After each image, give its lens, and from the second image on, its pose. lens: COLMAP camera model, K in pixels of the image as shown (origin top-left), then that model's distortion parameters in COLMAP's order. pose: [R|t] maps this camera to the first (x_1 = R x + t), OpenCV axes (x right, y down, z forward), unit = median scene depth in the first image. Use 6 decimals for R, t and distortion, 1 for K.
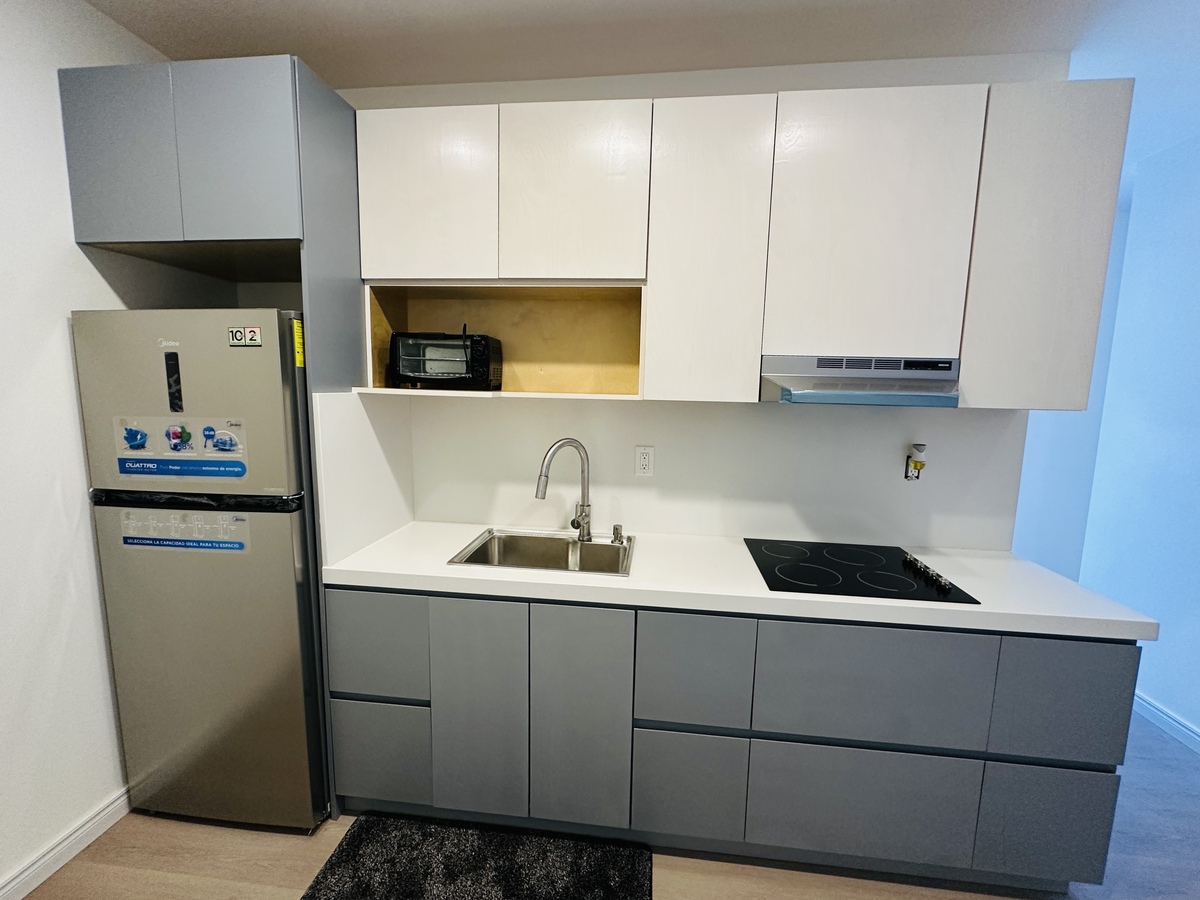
lens RADIAL K [[517.9, 0, 643.4], [0, 517.9, 447.1], [0, 0, 1]] dist [-0.002929, -0.000076]
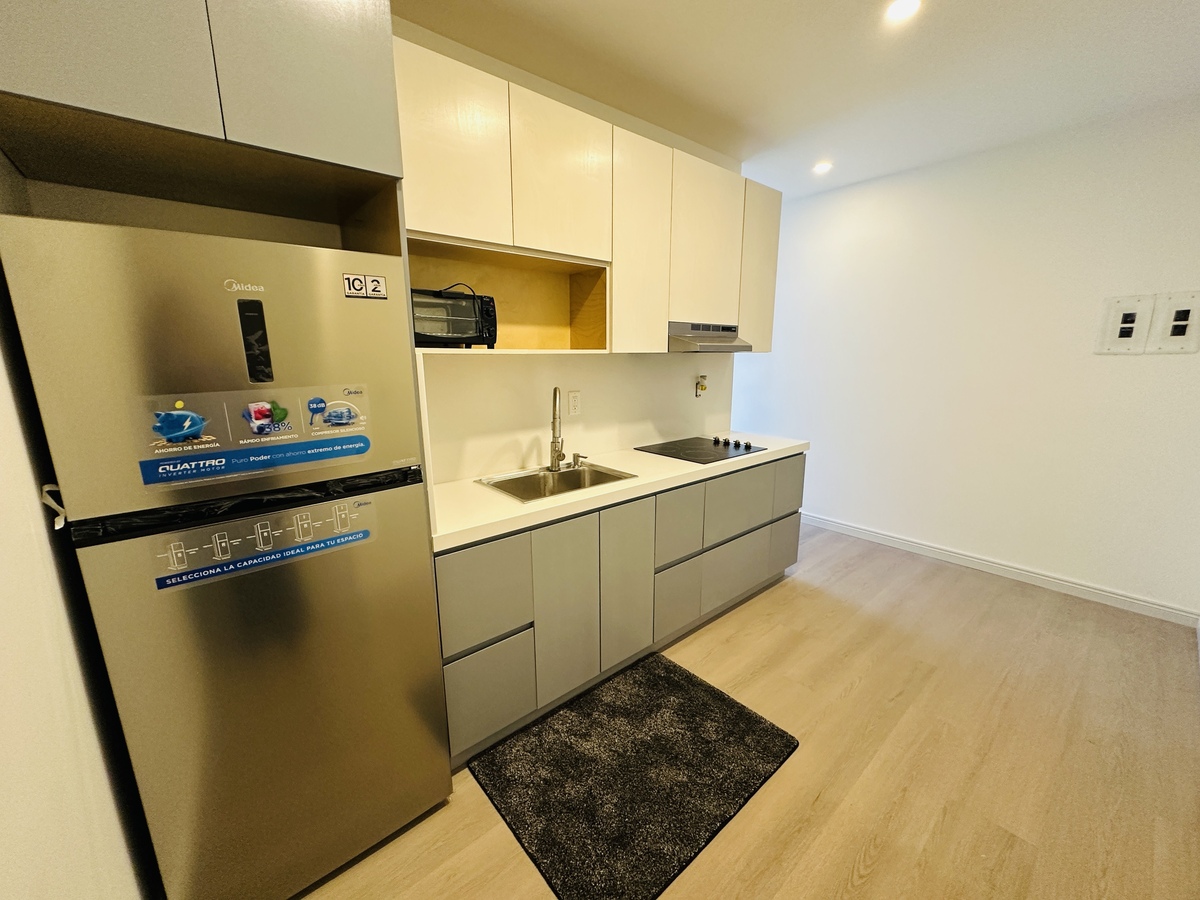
lens RADIAL K [[477.8, 0, 595.7], [0, 477.8, 445.6], [0, 0, 1]] dist [-0.003142, 0.000458]
pose [[0.685704, -0.163266, 0.709334, -1.058858], [0.108094, 0.986555, 0.122580, -0.010243], [-0.719810, -0.007379, 0.694132, 0.174539]]
